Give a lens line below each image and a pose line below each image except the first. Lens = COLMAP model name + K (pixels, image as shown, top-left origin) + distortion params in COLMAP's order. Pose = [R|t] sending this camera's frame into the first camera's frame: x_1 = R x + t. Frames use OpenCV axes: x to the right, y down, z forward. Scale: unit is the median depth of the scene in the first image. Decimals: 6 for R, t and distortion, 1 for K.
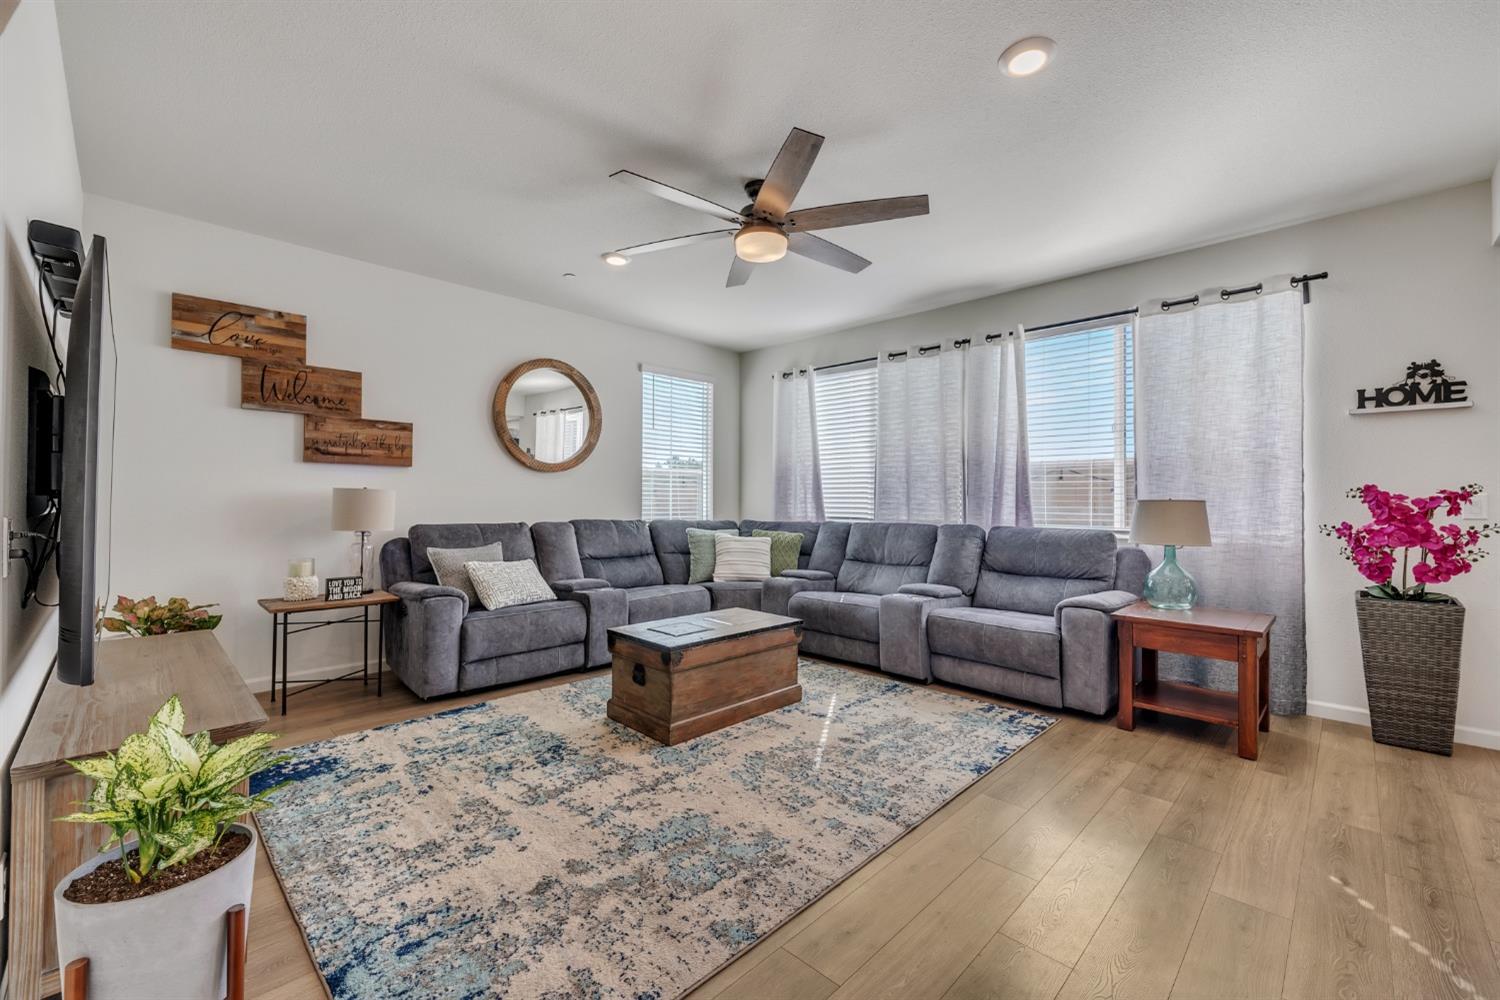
lens RADIAL K [[613.5, 0, 753.5], [0, 613.5, 493.5], [0, 0, 1]] dist [0.000059, -0.000614]
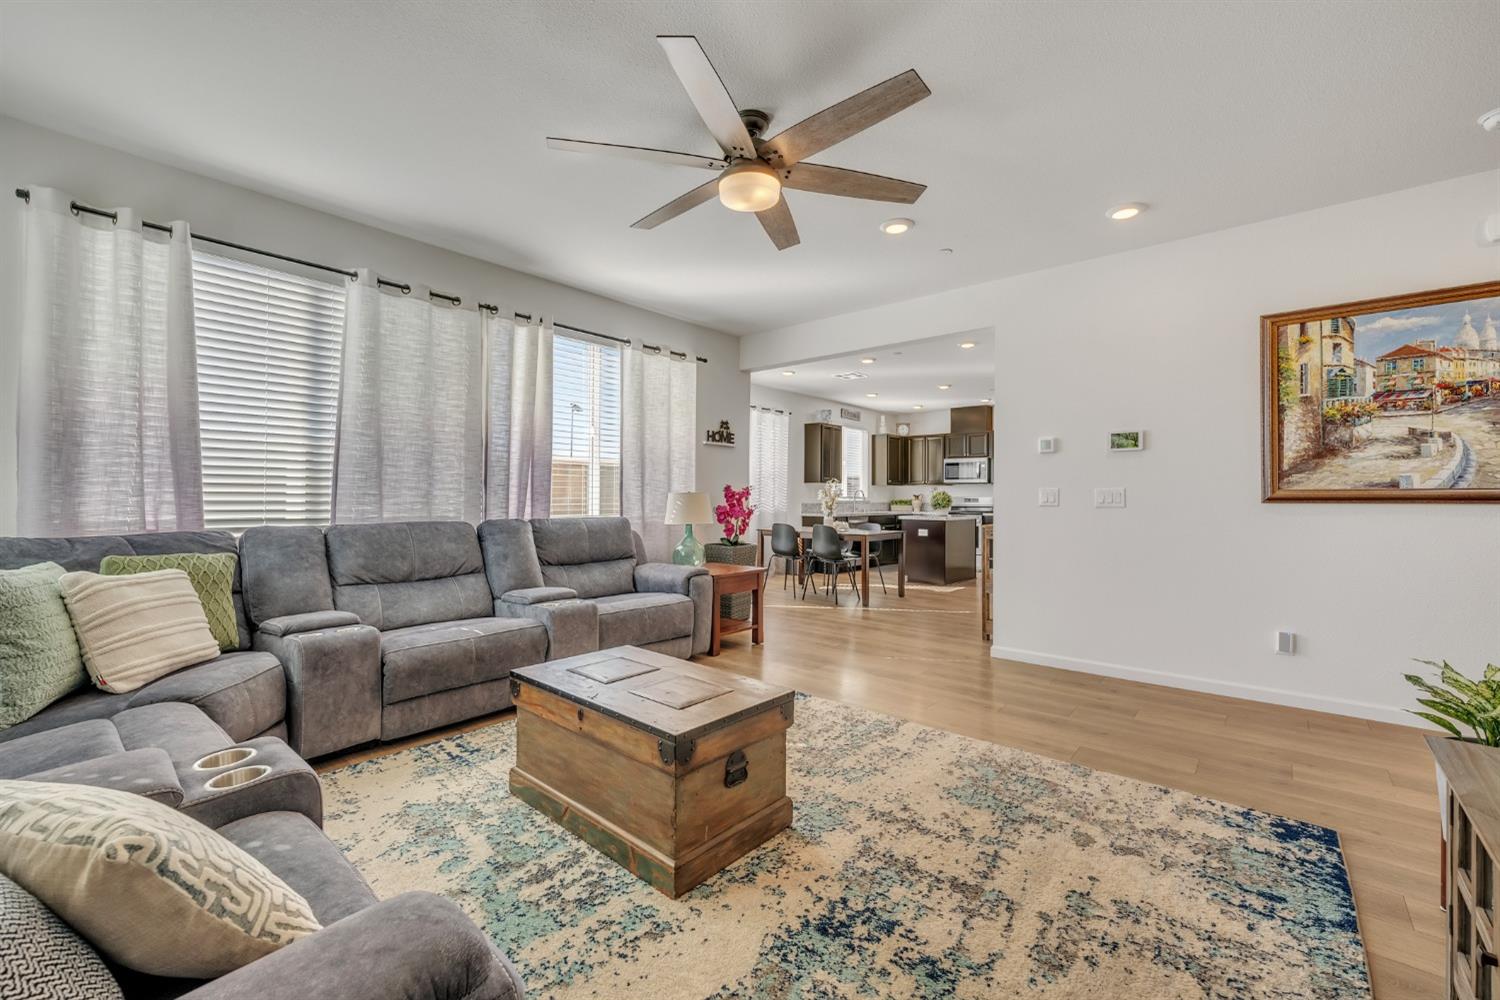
lens RADIAL K [[613.5, 0, 753.5], [0, 613.5, 493.5], [0, 0, 1]] dist [0.000059, -0.000614]
pose [[-0.065766, -0.000153, 0.997835, -0.827512], [-0.017428, 0.999848, -0.000995, 0.012318], [-0.997683, -0.017455, -0.065759, 1.041493]]
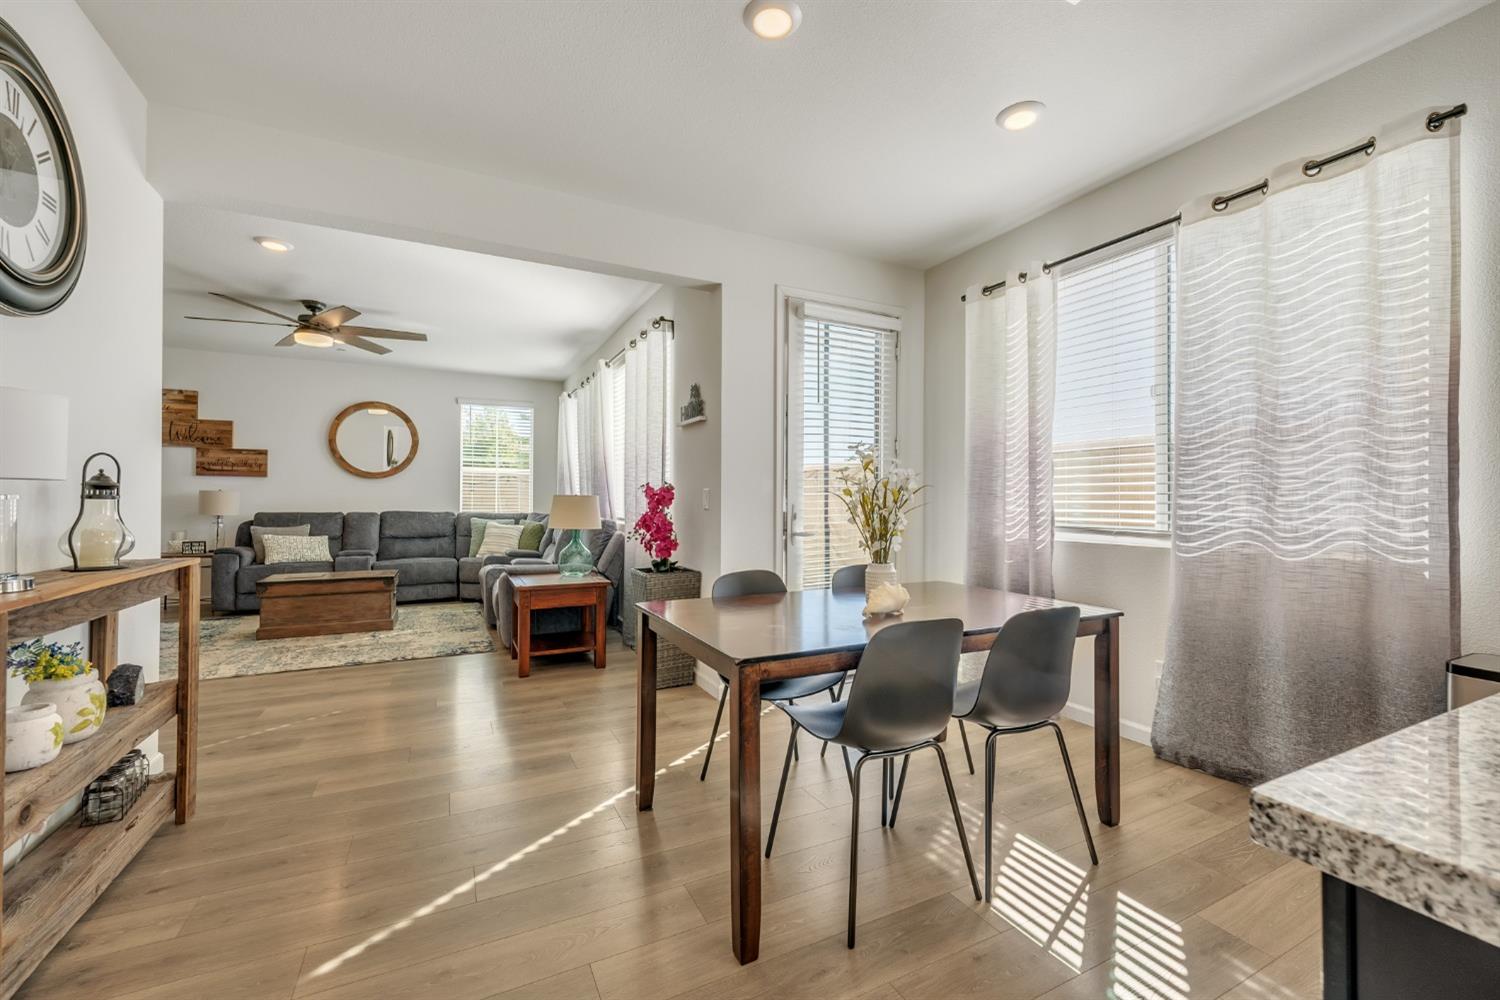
lens RADIAL K [[613.5, 0, 753.5], [0, 613.5, 493.5], [0, 0, 1]] dist [0.000059, -0.000614]
pose [[0.946487, -0.004787, -0.322707, 1.628825], [0.004905, 0.999988, -0.000448, 0.010180], [0.322705, -0.001159, 0.946499, -0.158559]]
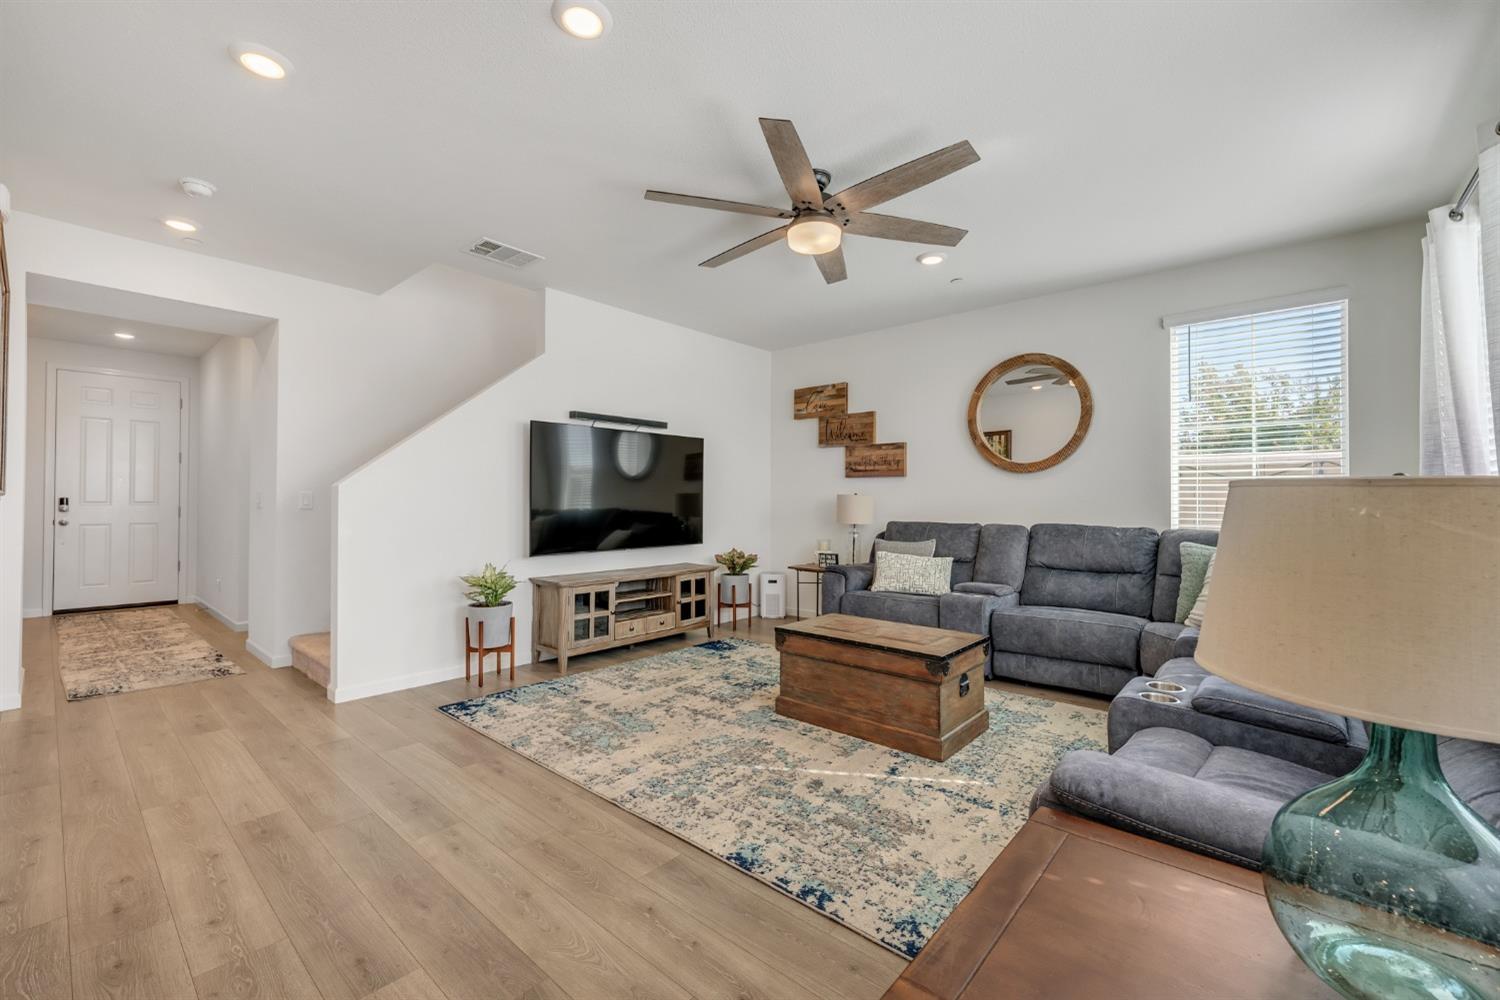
lens RADIAL K [[613.5, 0, 753.5], [0, 613.5, 493.5], [0, 0, 1]] dist [0.000059, -0.000614]
pose [[0.061518, -0.020486, -0.997896, 0.964284], [0.009224, 0.999758, -0.019955, 0.020435], [0.998063, -0.007977, 0.061692, 0.841169]]
